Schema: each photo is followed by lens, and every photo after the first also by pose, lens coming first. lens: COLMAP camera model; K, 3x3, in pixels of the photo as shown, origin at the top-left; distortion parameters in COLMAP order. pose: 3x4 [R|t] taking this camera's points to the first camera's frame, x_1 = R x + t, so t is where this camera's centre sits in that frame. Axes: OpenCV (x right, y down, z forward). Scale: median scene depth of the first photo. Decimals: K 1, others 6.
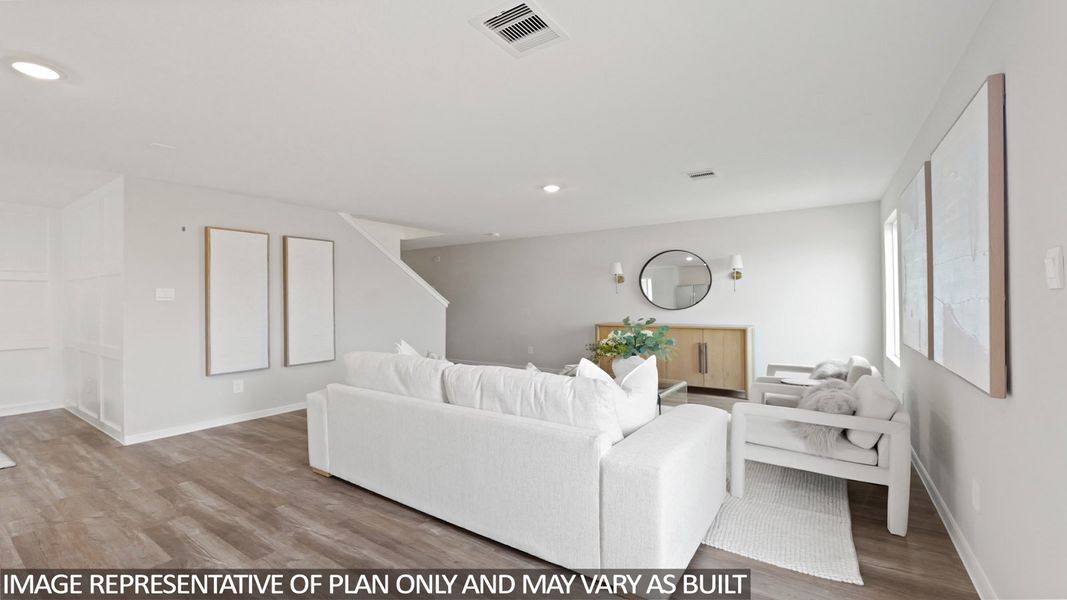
lens RADIAL K [[438.3, 0, 533.5], [0, 438.3, 300.0], [0, 0, 1]] dist [0.000129, -0.000089]
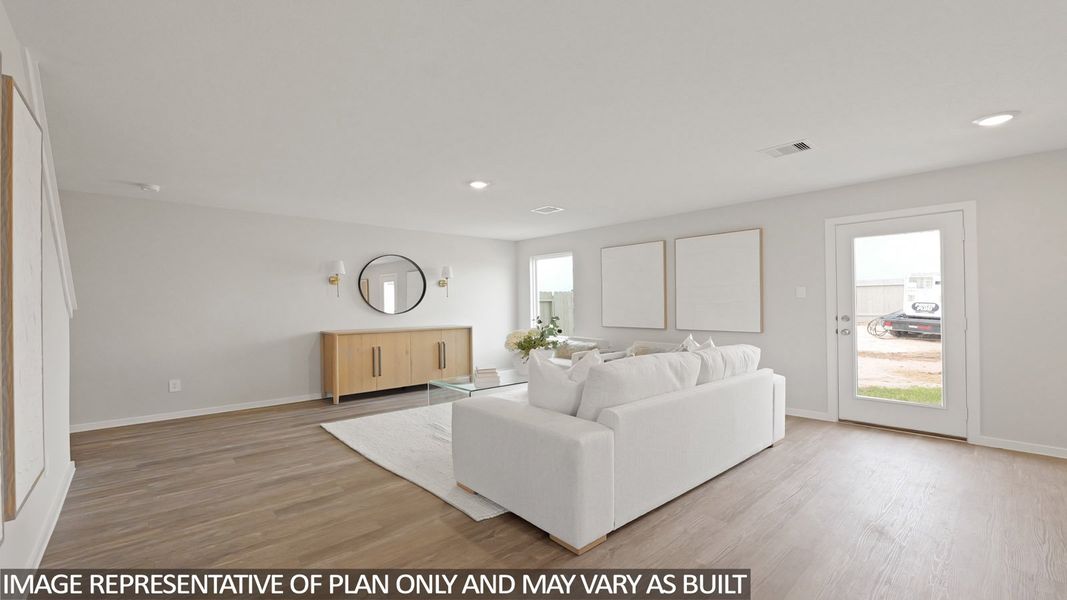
lens RADIAL K [[438.3, 0, 533.5], [0, 438.3, 300.0], [0, 0, 1]] dist [0.000129, -0.000089]
pose [[0.243219, 0.012660, 0.969889, -0.645640], [0.004425, 0.999890, -0.014161, 0.006823], [-0.969961, 0.007736, 0.243136, 0.497725]]
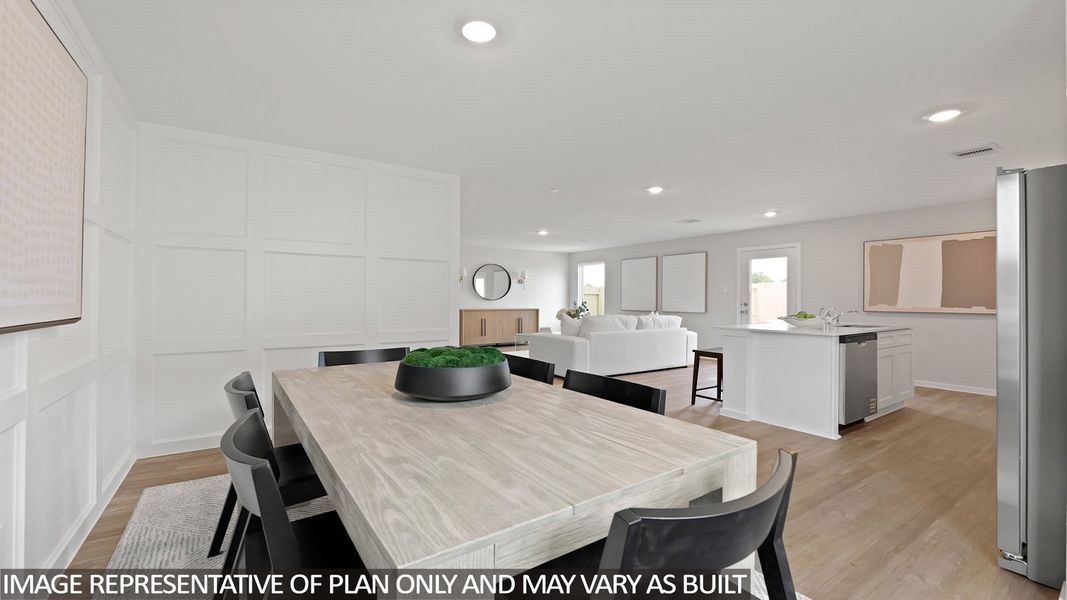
lens RADIAL K [[438.3, 0, 533.5], [0, 438.3, 300.0], [0, 0, 1]] dist [0.000129, -0.000089]
pose [[0.390218, 0.003688, 0.920715, -1.281241], [-0.011108, 0.999938, 0.000702, 0.022622], [-0.920655, -0.010501, 0.390235, 0.233311]]
